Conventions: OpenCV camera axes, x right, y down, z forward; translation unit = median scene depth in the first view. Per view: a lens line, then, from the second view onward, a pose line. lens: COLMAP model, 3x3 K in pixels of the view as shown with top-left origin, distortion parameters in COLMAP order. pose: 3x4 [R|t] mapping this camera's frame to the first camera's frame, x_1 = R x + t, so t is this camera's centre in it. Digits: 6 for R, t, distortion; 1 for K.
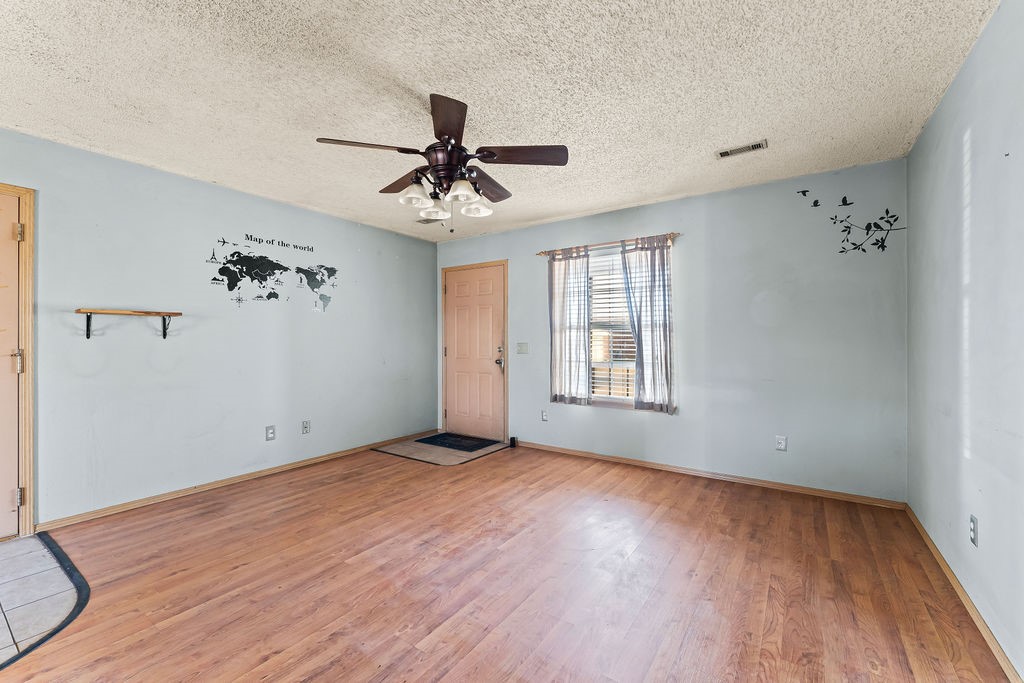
lens RADIAL K [[422.8, 0, 504.5], [0, 422.8, 338.9], [0, 0, 1]] dist [-0.000585, -0.001112]
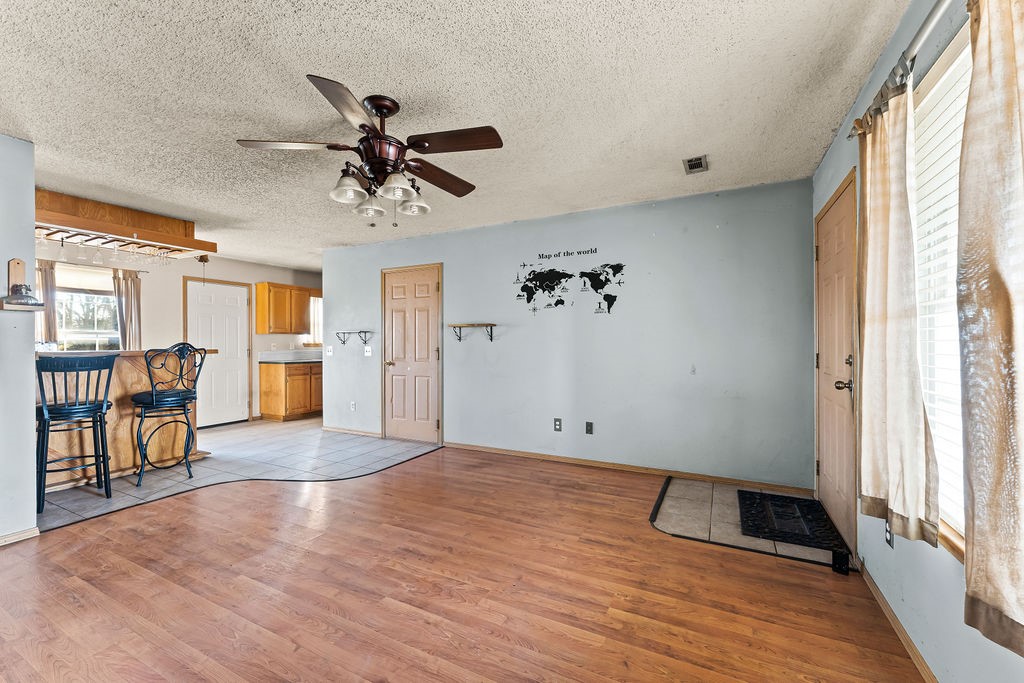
lens RADIAL K [[412.1, 0, 510.4], [0, 412.1, 344.4], [0, 0, 1]] dist [-0.001899, -0.000776]
pose [[0.142645, 0.004143, -0.989765, 0.535704], [0.008174, 0.999952, 0.005363, 0.001364], [0.989740, -0.008856, 0.142605, 0.750532]]
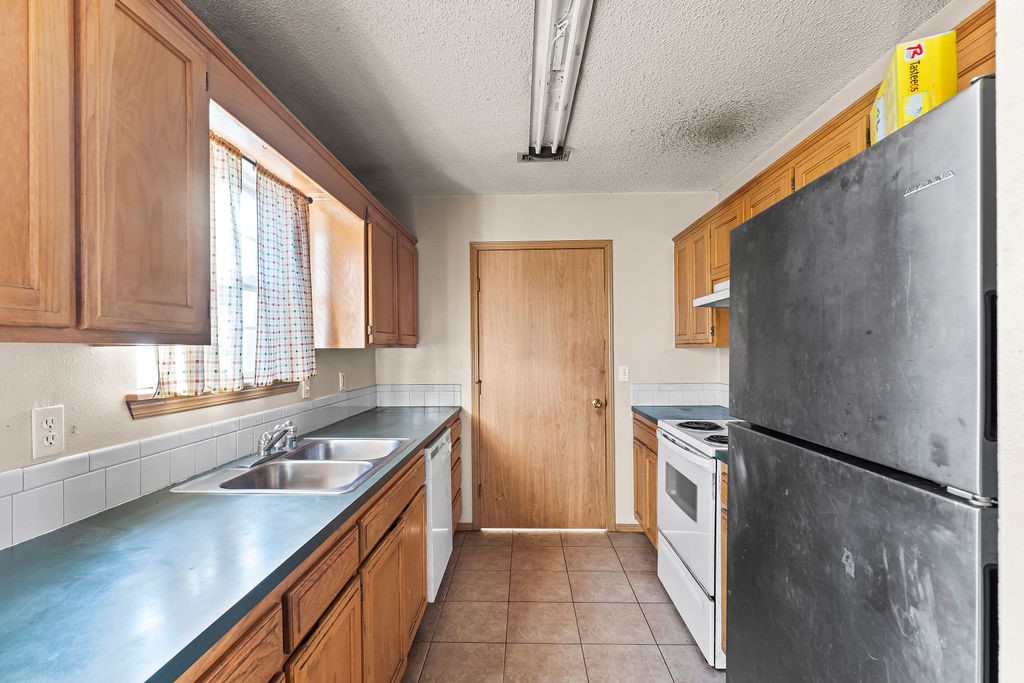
lens RADIAL K [[472.5, 0, 514.9], [0, 472.5, 348.3], [0, 0, 1]] dist [-0.002513, -0.000032]
pose [[0.544245, -0.002946, -0.838921, -1.118001], [0.008983, 0.999957, 0.002316, -0.038205], [0.838878, -0.008797, 0.544248, 0.094245]]
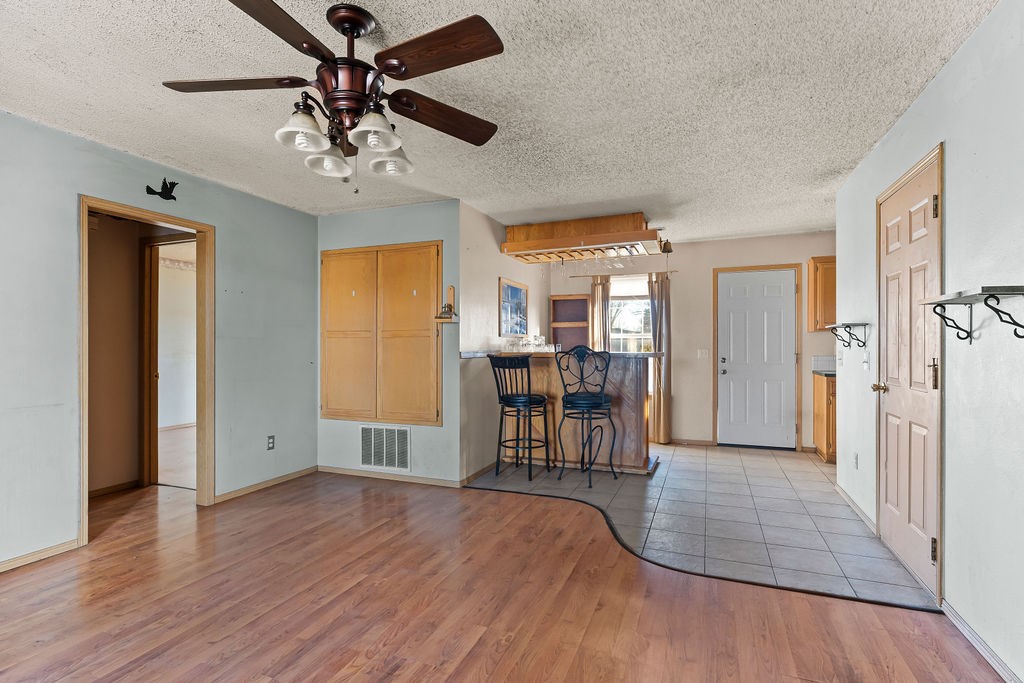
lens RADIAL K [[498.2, 0, 510.5], [0, 498.2, 345.2], [0, 0, 1]] dist [-0.001066, -0.000101]
pose [[-0.972188, 0.003112, -0.234180, -0.128079], [0.004017, 0.999986, -0.003387, -0.000522], [0.234166, -0.004233, -0.972187, 1.203827]]
